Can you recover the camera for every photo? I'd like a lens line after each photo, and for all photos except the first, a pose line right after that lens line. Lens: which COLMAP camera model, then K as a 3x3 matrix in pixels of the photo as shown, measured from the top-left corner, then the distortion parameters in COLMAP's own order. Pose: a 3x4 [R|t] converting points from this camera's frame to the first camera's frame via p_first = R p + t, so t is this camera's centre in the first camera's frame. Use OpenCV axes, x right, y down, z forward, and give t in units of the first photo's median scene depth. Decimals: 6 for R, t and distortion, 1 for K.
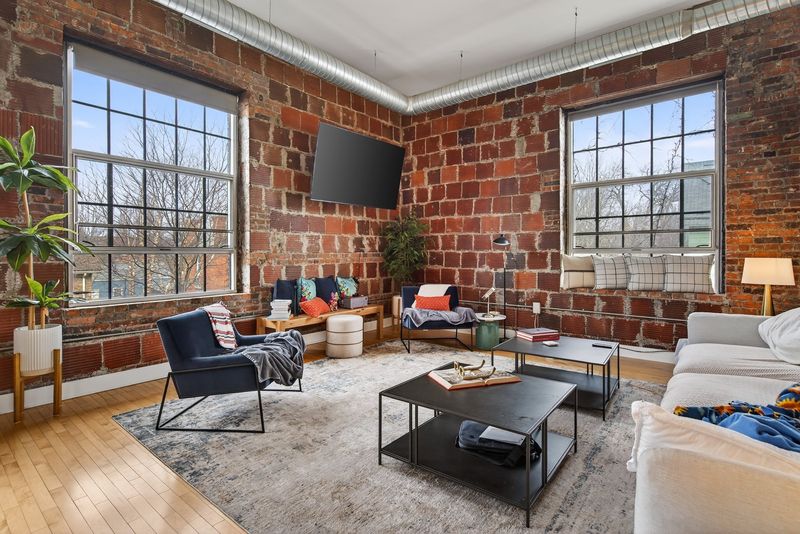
lens RADIAL K [[381.5, 0, 398.4], [0, 381.5, 262.5], [0, 0, 1]] dist [-0.000143, -0.000073]
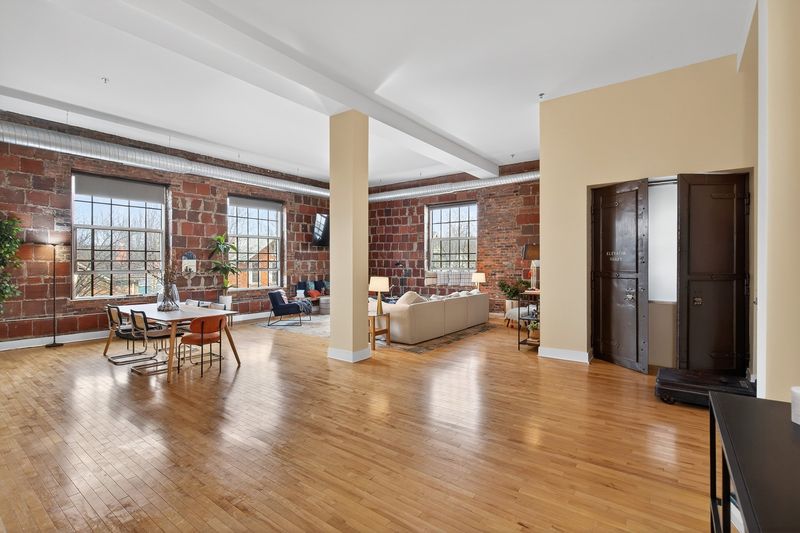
lens RADIAL K [[381.5, 0, 402.3], [0, 381.5, 266.4], [0, 0, 1]] dist [-0.000143, -0.000073]
pose [[0.999275, -0.000293, 0.038061, 0.215068], [0.000680, 0.999948, -0.010152, -0.022464], [-0.038056, 0.010170, 0.999224, -1.269036]]
